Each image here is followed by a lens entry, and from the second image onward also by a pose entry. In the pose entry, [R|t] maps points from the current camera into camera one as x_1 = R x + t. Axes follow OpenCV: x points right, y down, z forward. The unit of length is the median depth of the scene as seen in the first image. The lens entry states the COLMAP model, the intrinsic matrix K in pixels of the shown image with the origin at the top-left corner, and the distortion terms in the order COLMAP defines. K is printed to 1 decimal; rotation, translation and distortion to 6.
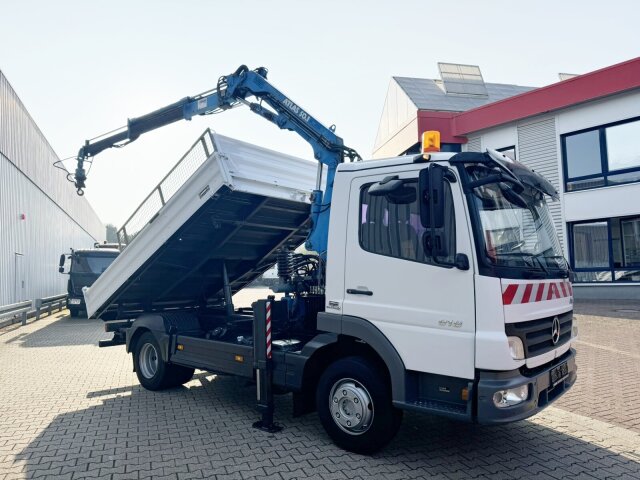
lens RADIAL K [[468.9, 0, 320.0], [0, 468.9, 240.0], [0, 0, 1]] dist [0.036436, 0.002256]
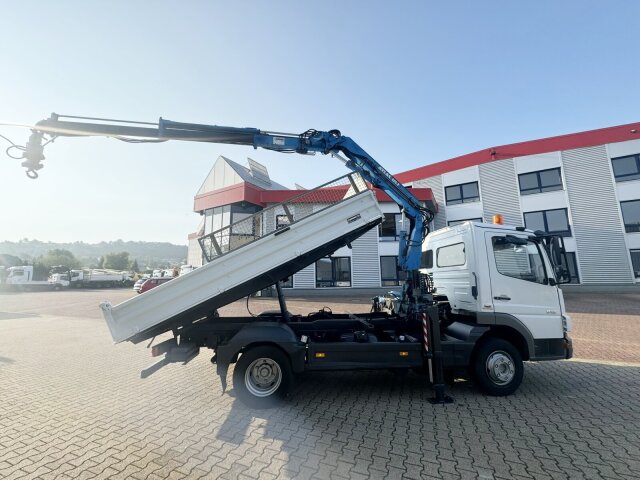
lens RADIAL K [[255.1, 0, 320.0], [0, 255.1, 240.0], [0, 0, 1]] dist [0.001156, 0.000110]
pose [[0.662122, 0.126432, 0.738654, -0.778091], [-0.063531, 0.991587, -0.112776, 0.032522], [-0.746698, 0.027744, 0.664584, 0.618955]]
